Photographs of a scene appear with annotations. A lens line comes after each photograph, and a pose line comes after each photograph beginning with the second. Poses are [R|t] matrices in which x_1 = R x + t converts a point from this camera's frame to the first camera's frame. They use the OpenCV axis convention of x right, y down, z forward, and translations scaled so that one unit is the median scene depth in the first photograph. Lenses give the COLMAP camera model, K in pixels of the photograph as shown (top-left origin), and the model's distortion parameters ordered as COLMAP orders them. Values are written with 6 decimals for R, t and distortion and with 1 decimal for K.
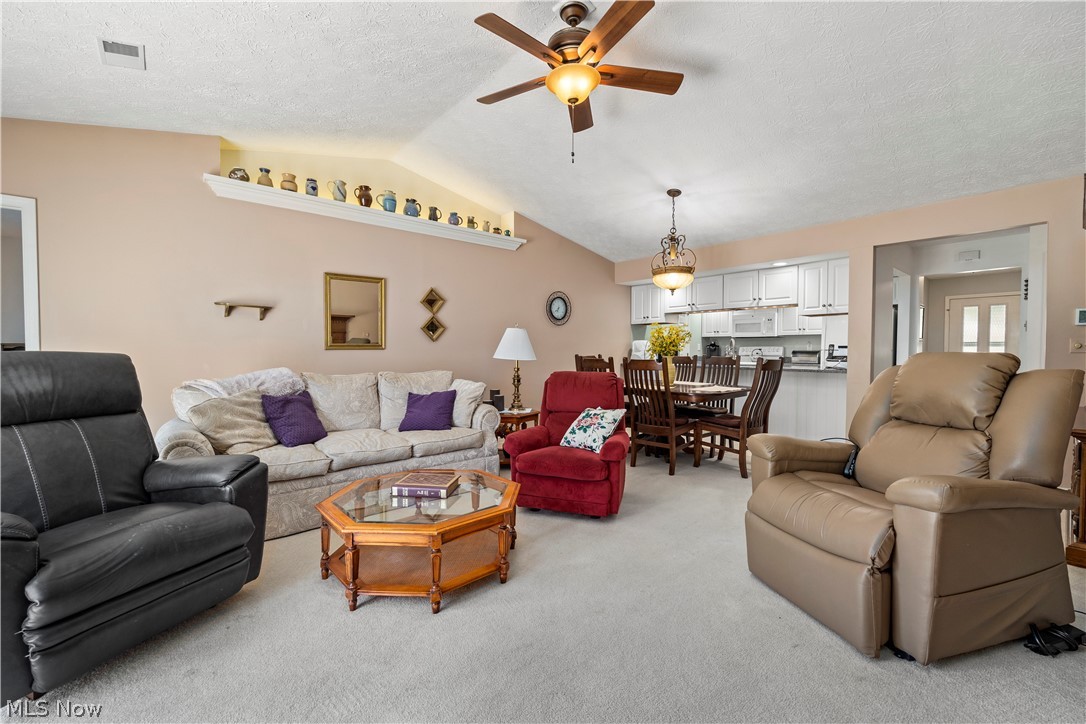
lens RADIAL K [[442.9, 0, 545.5], [0, 442.9, 359.8], [0, 0, 1]] dist [-0.001923, -0.000310]
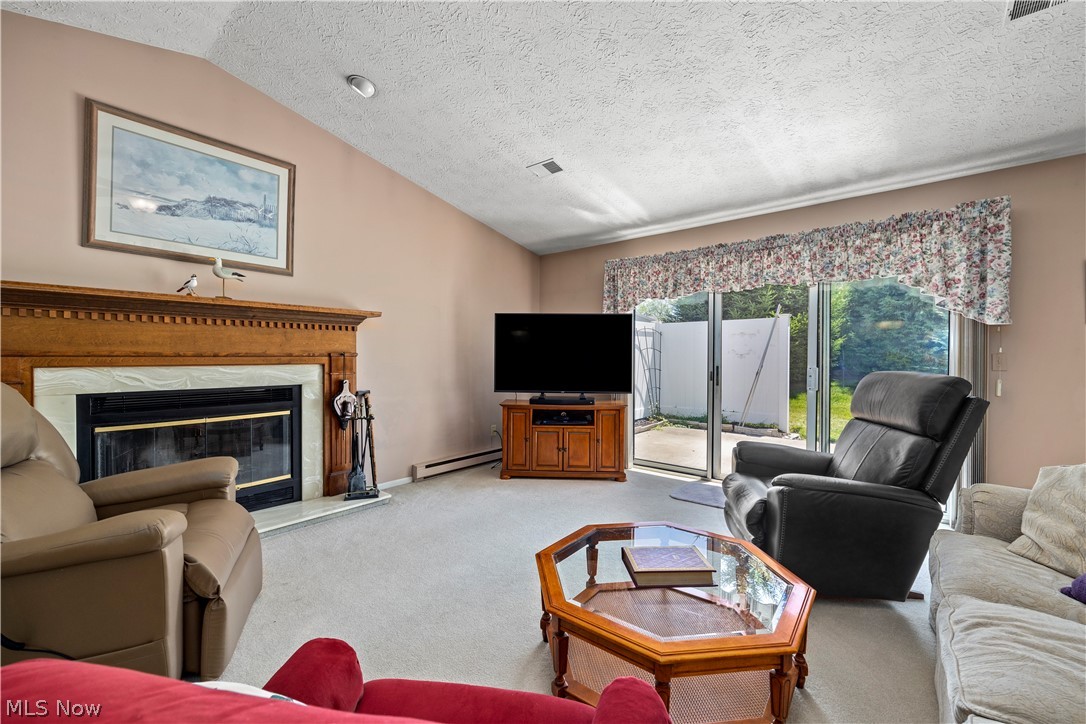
lens RADIAL K [[442.9, 0, 545.5], [0, 442.9, 359.8], [0, 0, 1]] dist [-0.001923, -0.000310]
pose [[-0.988968, 0.000515, -0.148128, 0.022208], [-0.004396, 0.999451, 0.032828, -0.039425], [0.148064, 0.033117, -0.988423, 0.912655]]
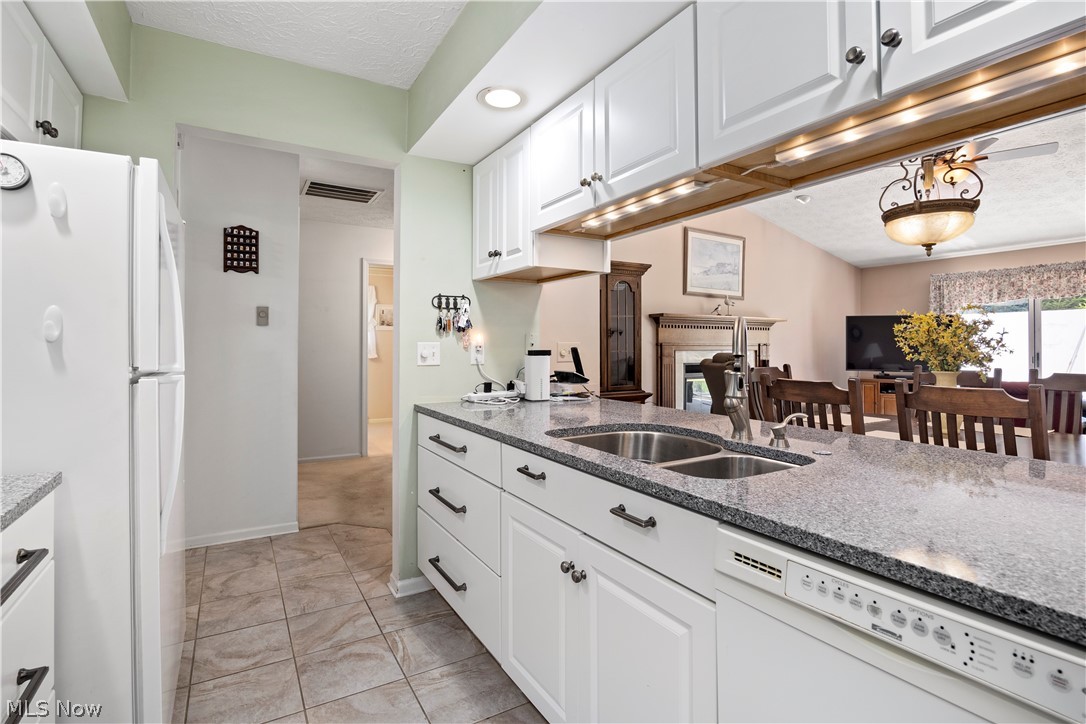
lens RADIAL K [[522.4, 0, 550.6], [0, 522.4, 343.1], [0, 0, 1]] dist [-0.004719, -0.000506]
pose [[-0.983967, 0.002539, 0.178330, 0.644893], [0.005611, 0.999844, 0.016724, -0.056527], [-0.178260, 0.017457, -0.983829, 1.773496]]
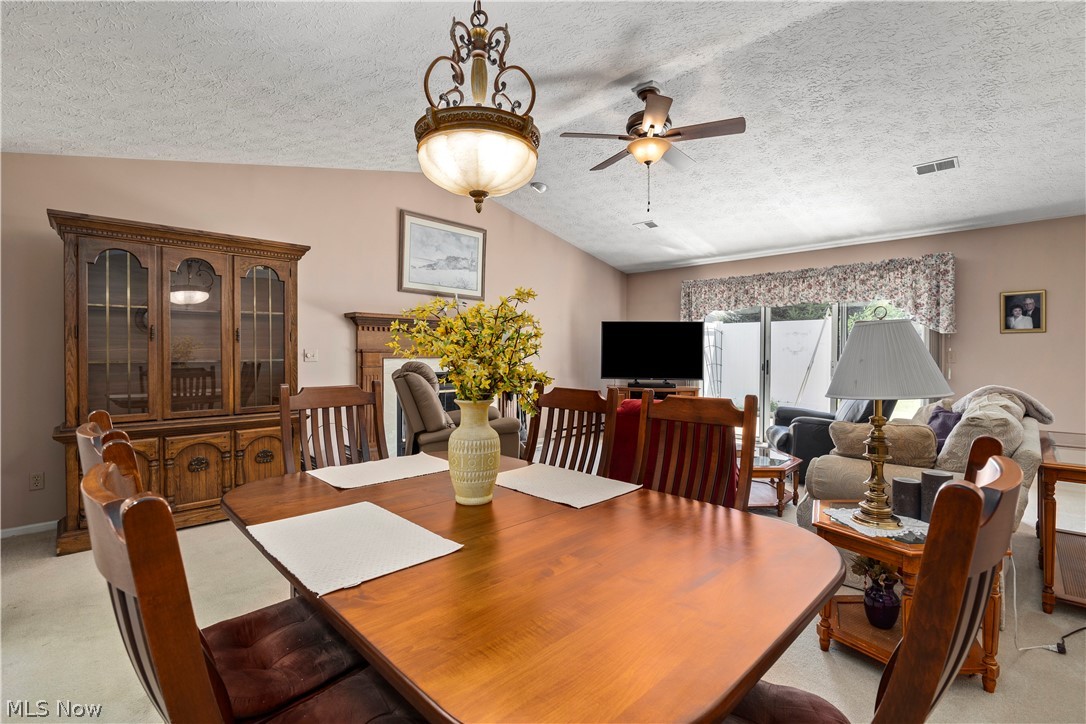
lens RADIAL K [[490.5, 0, 542.7], [0, 490.5, 356.1], [0, 0, 1]] dist [-0.016907, 0.000358]
pose [[-0.998159, -0.001975, -0.060620, 0.266420], [-0.003990, 0.999443, 0.033146, -0.053008], [0.060521, 0.033327, -0.997610, 1.428008]]
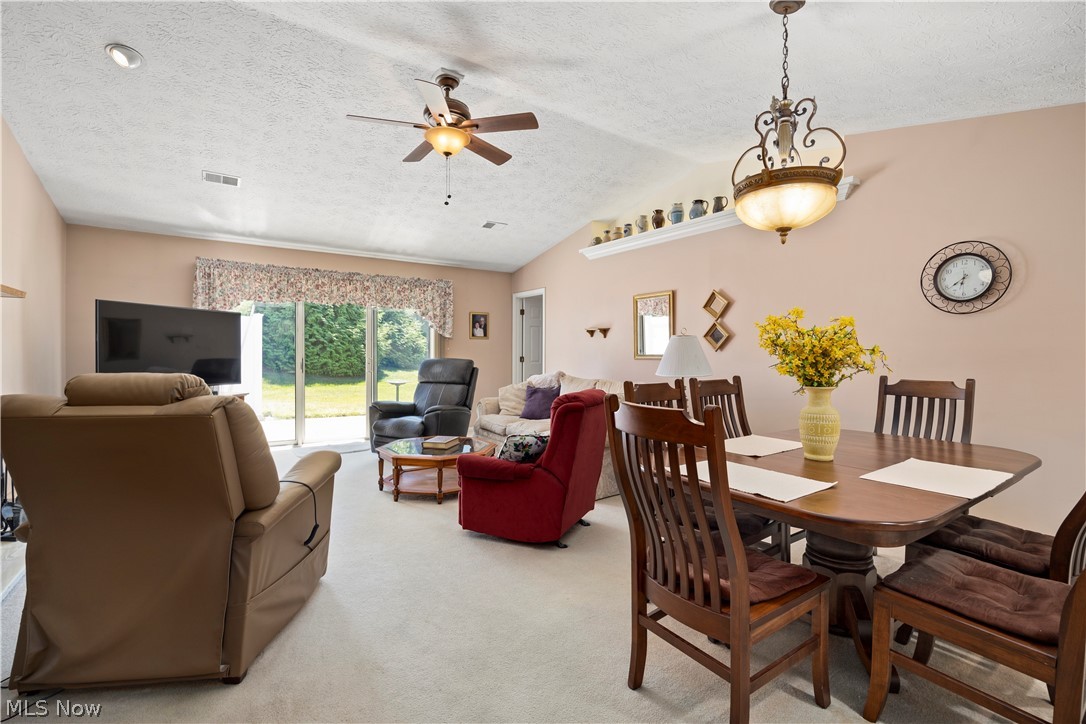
lens RADIAL K [[490.5, 0, 542.7], [0, 490.5, 356.1], [0, 0, 1]] dist [-0.016907, 0.000358]
pose [[-0.119909, 0.005560, -0.992769, 0.815613], [-0.029017, 0.999537, 0.009103, -0.034909], [0.992361, 0.029898, -0.119692, 0.863335]]
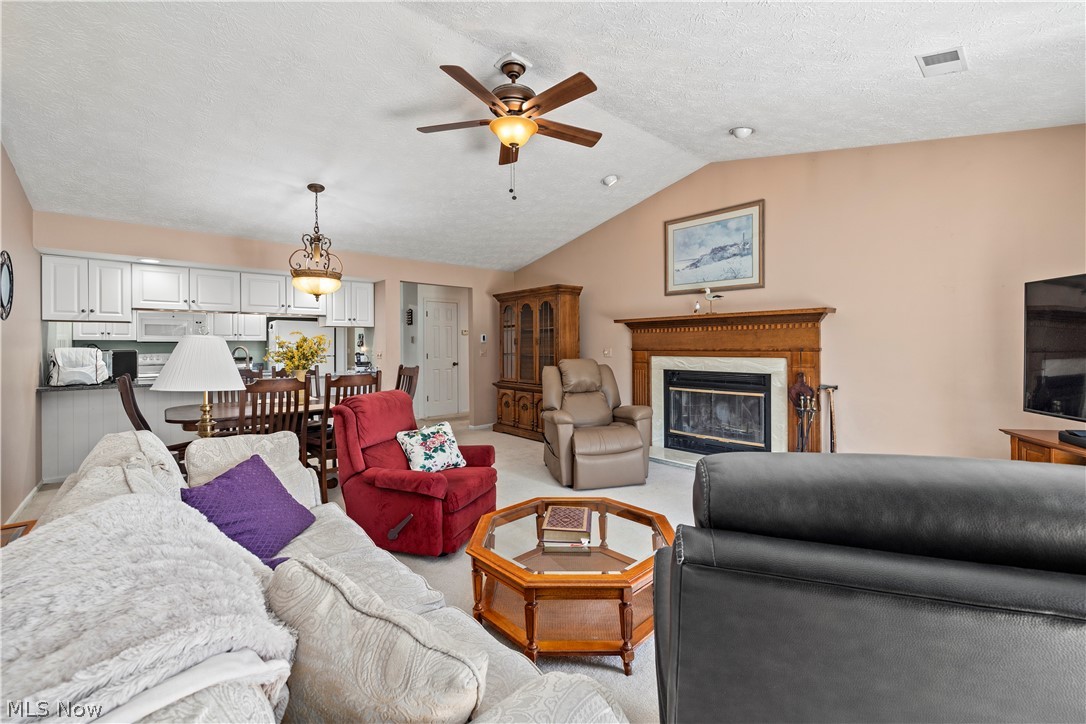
lens RADIAL K [[446.9, 0, 551.2], [0, 446.9, 345.0], [0, 0, 1]] dist [0.000007, -0.000010]
pose [[-0.007428, 0.001651, 0.999971, -0.641060], [0.030425, 0.999536, -0.001425, -0.044297], [-0.999509, 0.030413, -0.007475, 0.558581]]
